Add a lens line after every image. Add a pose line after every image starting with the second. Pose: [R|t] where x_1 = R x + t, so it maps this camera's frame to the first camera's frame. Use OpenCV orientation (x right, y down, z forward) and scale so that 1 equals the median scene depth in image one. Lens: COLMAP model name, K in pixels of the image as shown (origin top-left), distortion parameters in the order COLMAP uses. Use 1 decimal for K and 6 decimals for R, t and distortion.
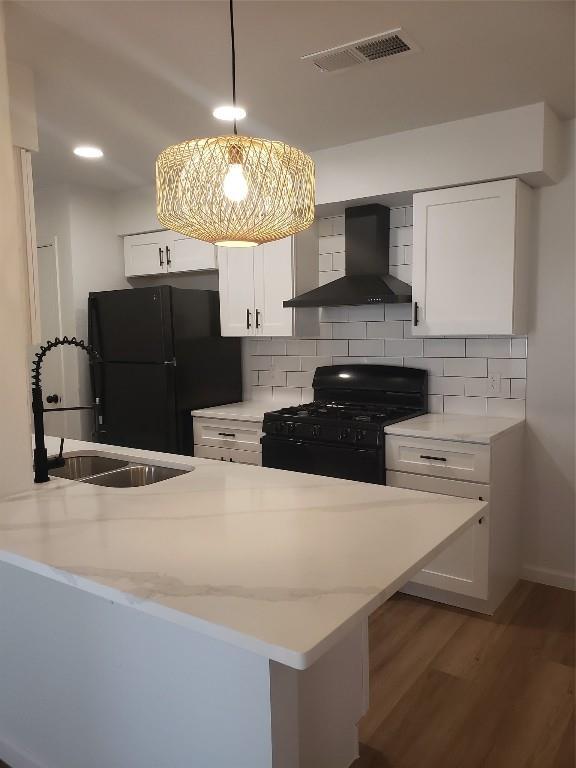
lens RADIAL K [[602.8, 0, 288.0], [0, 602.8, 384.0], [0, 0, 1]] dist [0.042713, -0.005887]
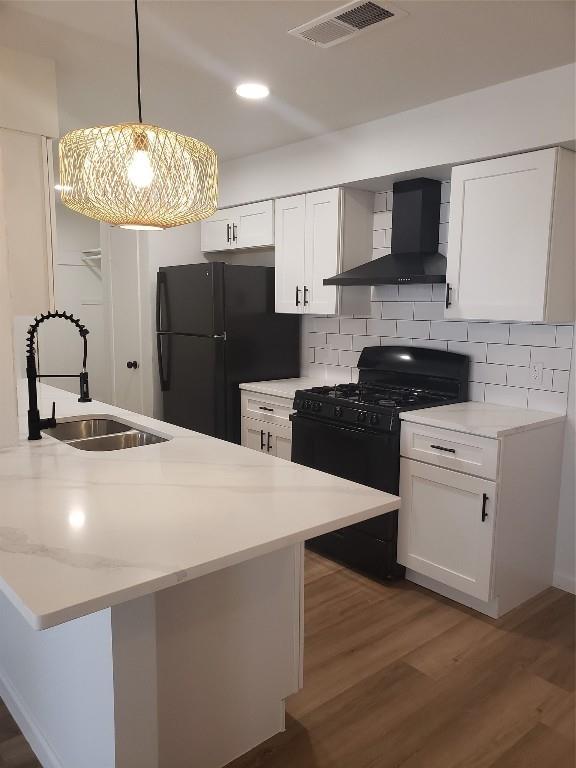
lens RADIAL K [[602.8, 0, 288.0], [0, 602.8, 384.0], [0, 0, 1]] dist [0.042713, -0.005887]
pose [[0.969736, 0.060633, -0.236508, 0.186312], [-0.050013, 0.997463, 0.050652, -0.012997], [0.238979, -0.037291, 0.970308, 0.016211]]
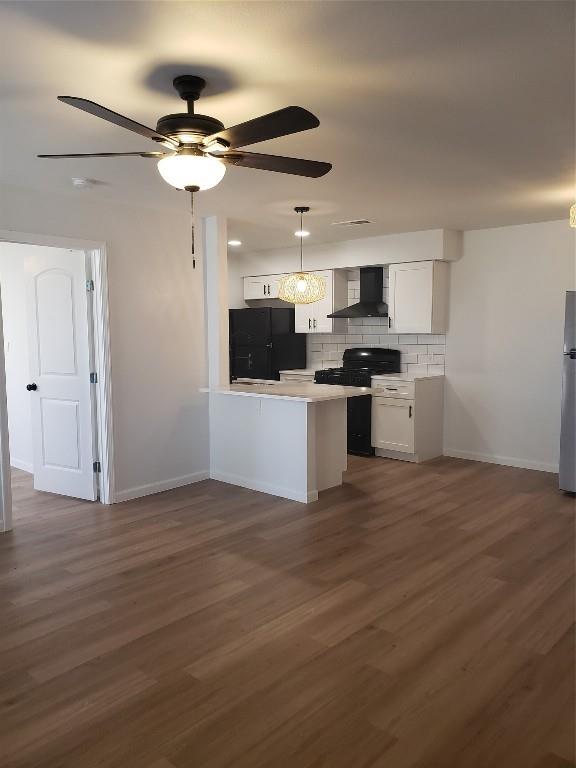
lens RADIAL K [[587.3, 0, 267.2], [0, 587.3, 371.1], [0, 0, 1]] dist [0.078109, -0.071601]
pose [[0.987700, 0.021034, -0.154937, 0.105461], [-0.023407, 0.999635, -0.013504, 0.081206], [0.154596, 0.016964, 0.987832, -0.978102]]
